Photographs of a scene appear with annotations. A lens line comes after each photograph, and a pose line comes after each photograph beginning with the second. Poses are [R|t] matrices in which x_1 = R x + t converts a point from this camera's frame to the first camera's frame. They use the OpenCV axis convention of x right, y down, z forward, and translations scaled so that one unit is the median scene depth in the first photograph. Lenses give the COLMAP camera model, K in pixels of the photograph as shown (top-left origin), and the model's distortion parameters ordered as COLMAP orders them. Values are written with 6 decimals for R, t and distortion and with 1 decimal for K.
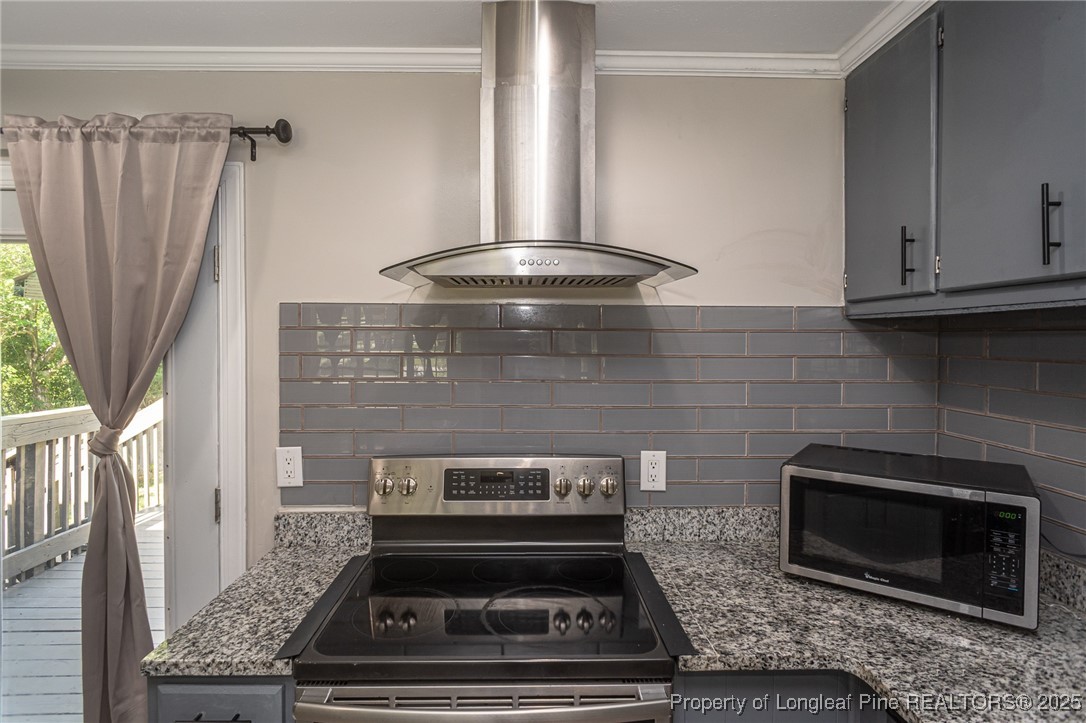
lens RADIAL K [[573.2, 0, 533.3], [0, 573.2, 345.5], [0, 0, 1]] dist [-0.012424, 0.003475]
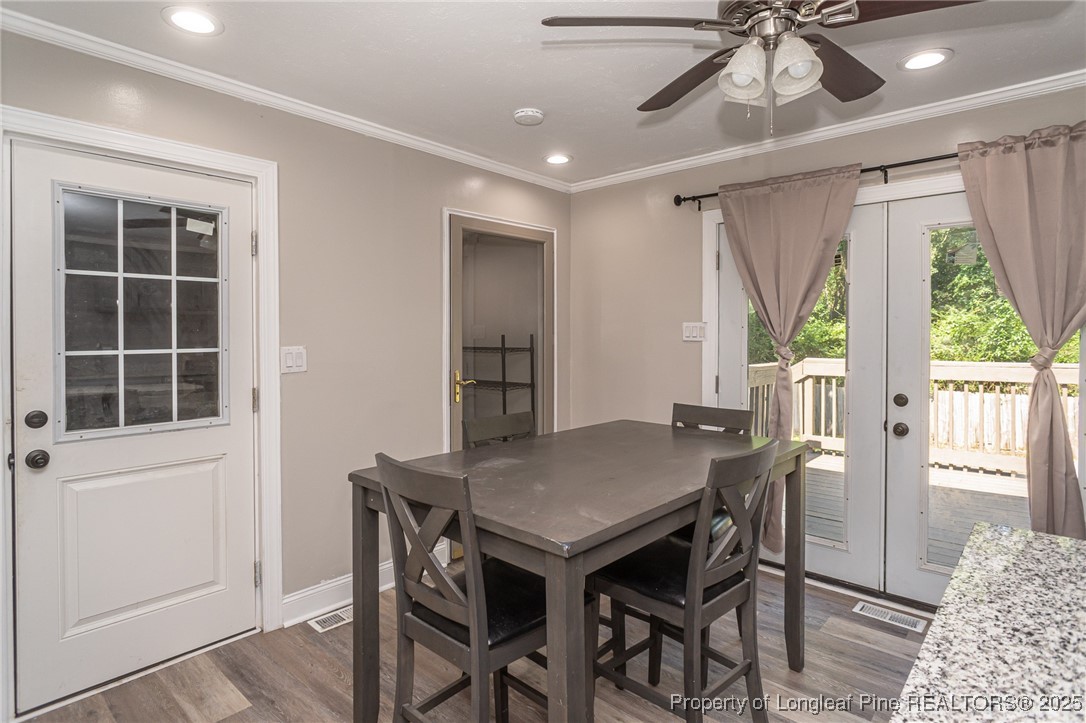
lens RADIAL K [[573.2, 0, 548.5], [0, 573.2, 340.3], [0, 0, 1]] dist [-0.012424, 0.003475]
pose [[0.728647, 0.006594, -0.684858, -0.674942], [-0.000707, 0.999960, 0.008875, 0.110431], [0.684889, -0.005983, 0.728622, -0.875644]]
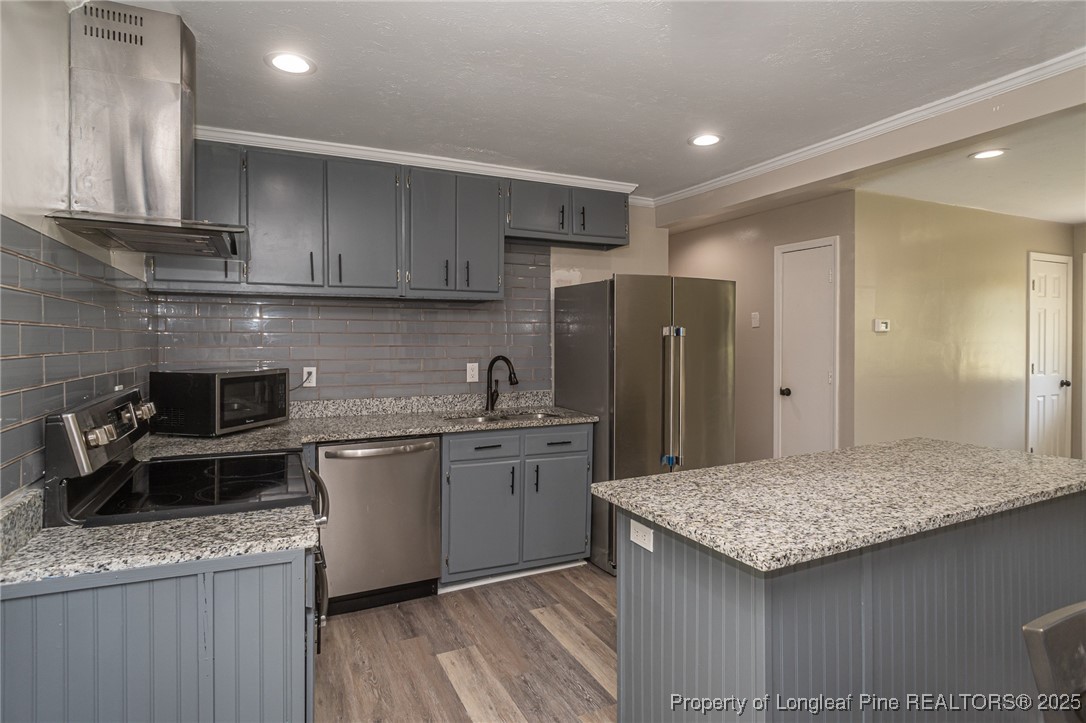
lens RADIAL K [[573.2, 0, 532.8], [0, 573.2, 335.1], [0, 0, 1]] dist [-0.012424, 0.003475]
pose [[-0.396242, 0.003997, 0.918137, -1.364589], [0.011141, 0.999938, 0.000455, 0.088711], [-0.918079, 0.010410, -0.396262, 0.718705]]
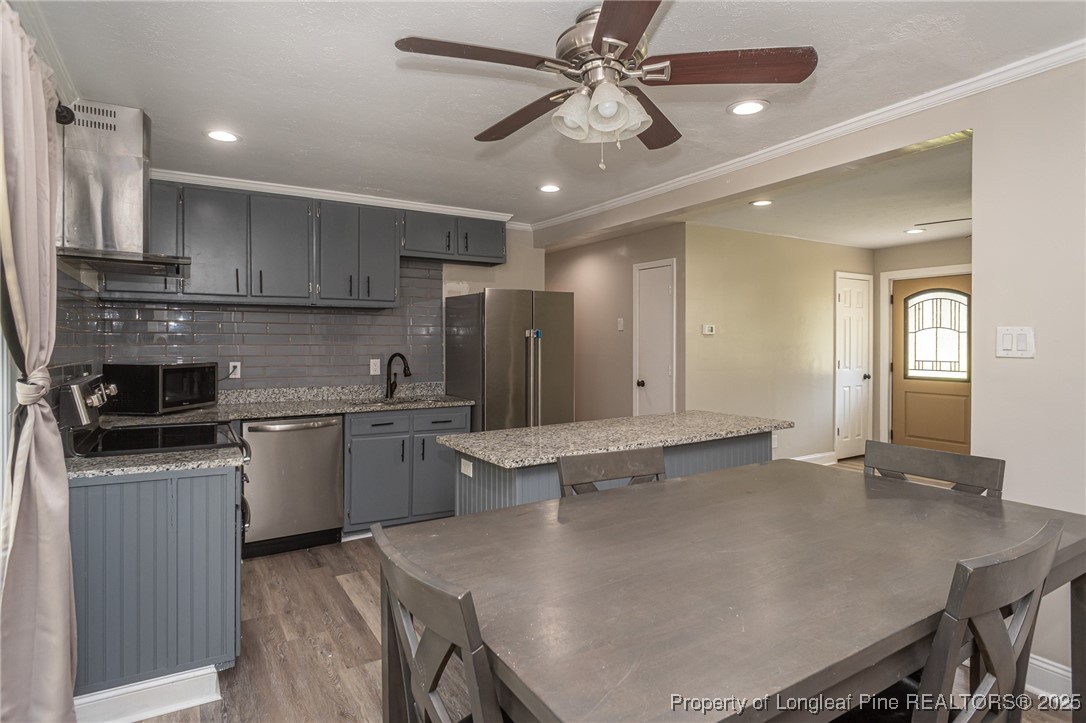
lens RADIAL K [[573.2, 0, 528.0], [0, 573.2, 338.6], [0, 0, 1]] dist [-0.012424, 0.003475]
pose [[-0.492689, 0.002179, 0.870203, -1.941651], [0.008736, 0.999959, 0.002443, 0.098380], [-0.870162, 0.008806, -0.492688, 0.755418]]
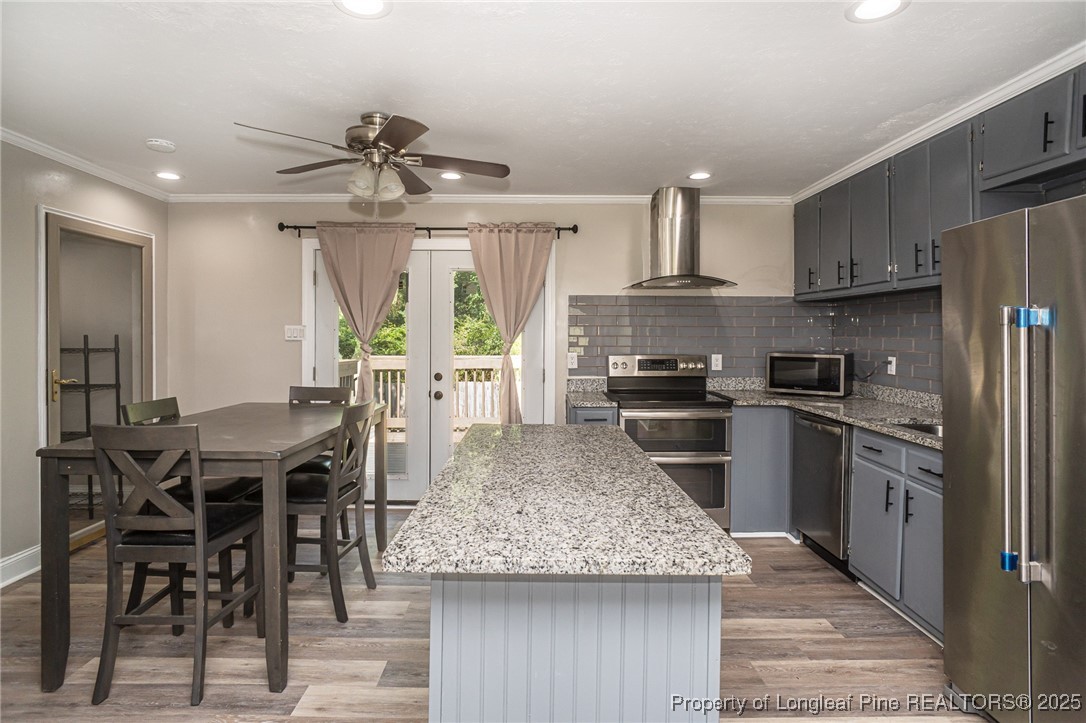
lens RADIAL K [[573.2, 0, 541.7], [0, 573.2, 336.9], [0, 0, 1]] dist [-0.012424, 0.003475]
pose [[0.999926, 0.000812, -0.012161, -0.556445], [-0.000861, 0.999992, -0.004012, 0.125678], [0.012158, 0.004022, 0.999918, -1.595916]]
